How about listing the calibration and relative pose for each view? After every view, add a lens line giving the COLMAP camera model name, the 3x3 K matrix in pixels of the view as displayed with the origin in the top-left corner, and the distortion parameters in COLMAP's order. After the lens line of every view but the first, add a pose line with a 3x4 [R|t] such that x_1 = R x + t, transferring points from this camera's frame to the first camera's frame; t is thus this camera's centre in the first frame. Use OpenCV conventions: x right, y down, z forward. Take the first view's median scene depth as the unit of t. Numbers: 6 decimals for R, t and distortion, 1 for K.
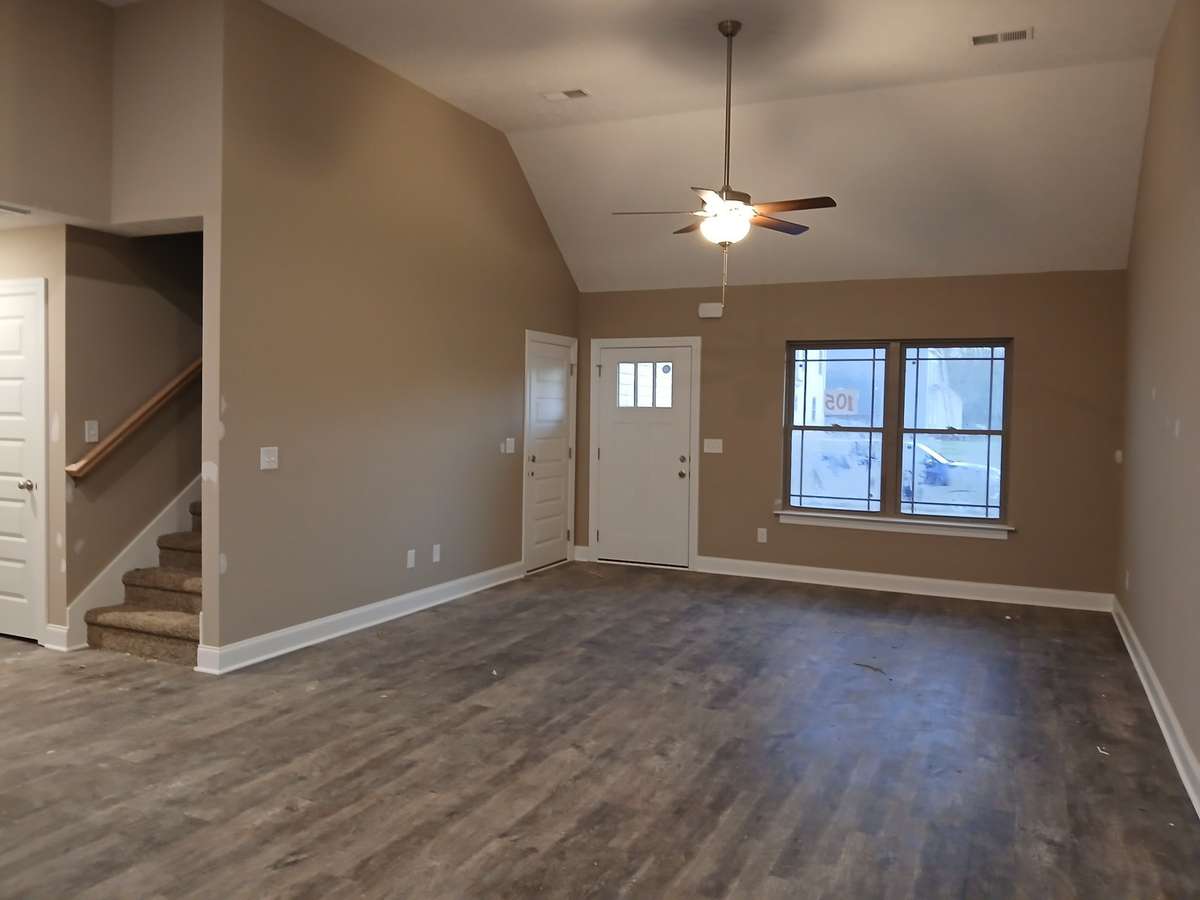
lens RADIAL K [[933.7, 0, 600.0], [0, 933.7, 450.0], [0, 0, 1]] dist [0.066023, -0.133068]
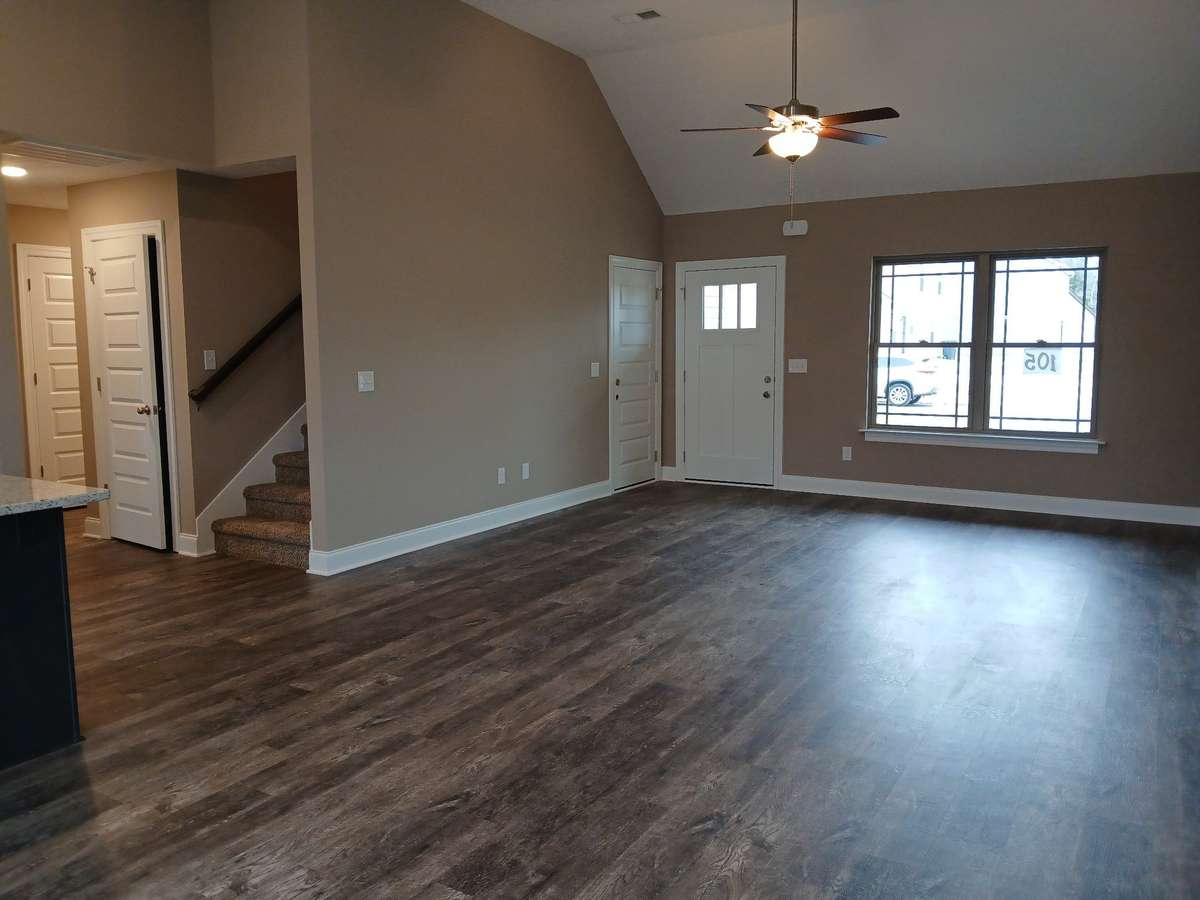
lens RADIAL K [[933.7, 0, 600.0], [0, 933.7, 450.0], [0, 0, 1]] dist [0.066023, -0.133068]
pose [[0.992710, -0.009136, -0.120178, 0.039297], [0.017956, 0.997206, 0.072513, 0.011993], [0.119180, -0.074142, 0.990101, -0.039155]]
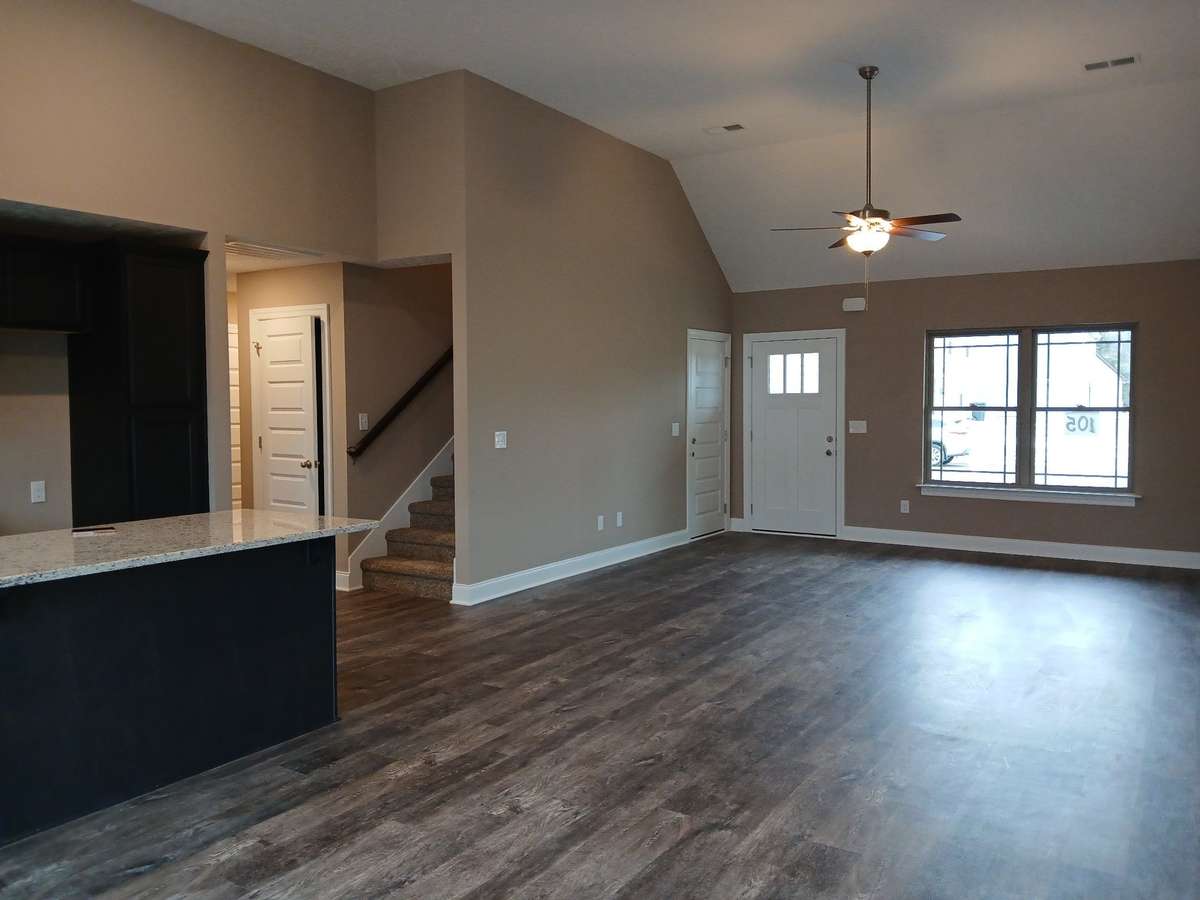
lens RADIAL K [[933.7, 0, 600.0], [0, 933.7, 450.0], [0, 0, 1]] dist [0.066023, -0.133068]
pose [[0.989522, -0.014206, -0.143682, -0.029236], [0.015580, 0.999843, 0.008446, 0.011809], [0.143540, -0.010597, 0.989588, -0.195908]]
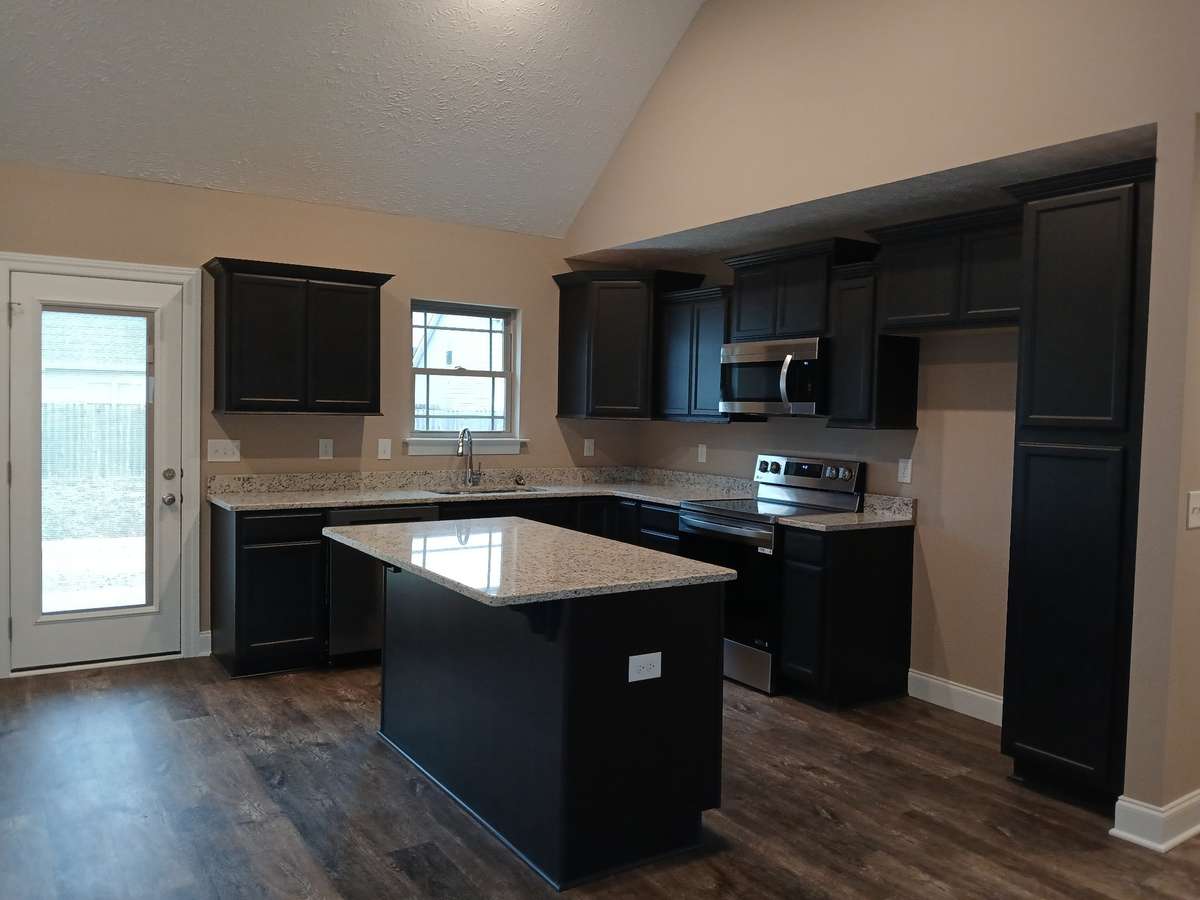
lens RADIAL K [[933.7, 0, 600.0], [0, 933.7, 450.0], [0, 0, 1]] dist [0.066023, -0.133068]
pose [[-0.537244, 0.011785, -0.843345, 0.052031], [-0.067228, 0.996123, 0.056747, -0.028246], [0.840743, 0.087183, -0.534369, 0.655353]]
